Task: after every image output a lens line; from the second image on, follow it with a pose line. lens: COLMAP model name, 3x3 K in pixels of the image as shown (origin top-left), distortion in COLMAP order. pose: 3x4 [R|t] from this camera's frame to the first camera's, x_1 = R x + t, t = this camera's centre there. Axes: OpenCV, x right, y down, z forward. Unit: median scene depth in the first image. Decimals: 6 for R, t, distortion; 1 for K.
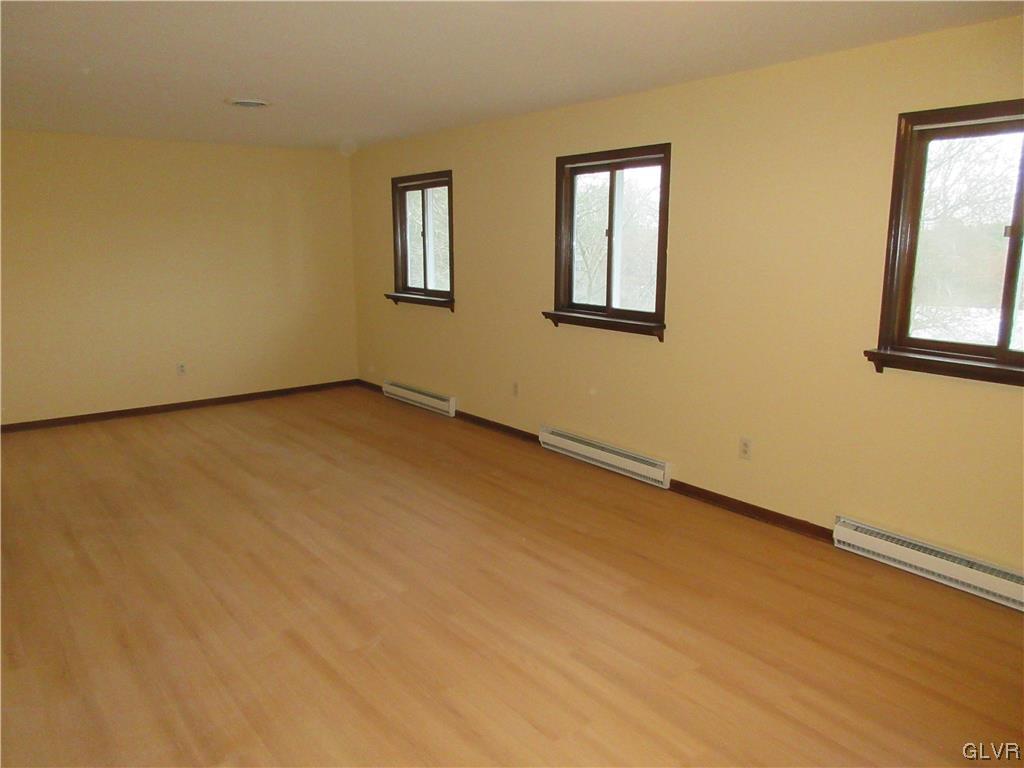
lens RADIAL K [[762.4, 0, 509.1], [0, 762.4, 380.7], [0, 0, 1]] dist [0.007610, 0.001914]
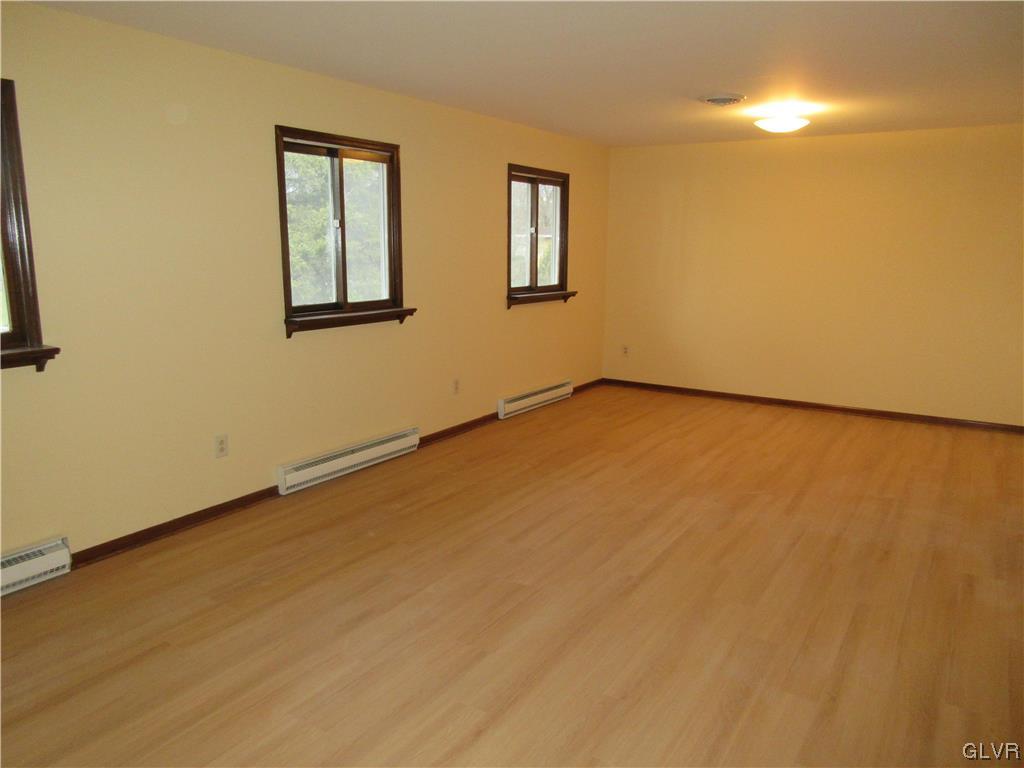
lens RADIAL K [[762.4, 0, 511.8], [0, 762.4, 385.7], [0, 0, 1]] dist [0.007610, 0.001914]
pose [[-0.349182, -0.183753, 0.918862, -0.881906], [0.161563, 0.954094, 0.252195, -0.215835], [-0.923022, 0.236516, -0.303465, 1.191370]]
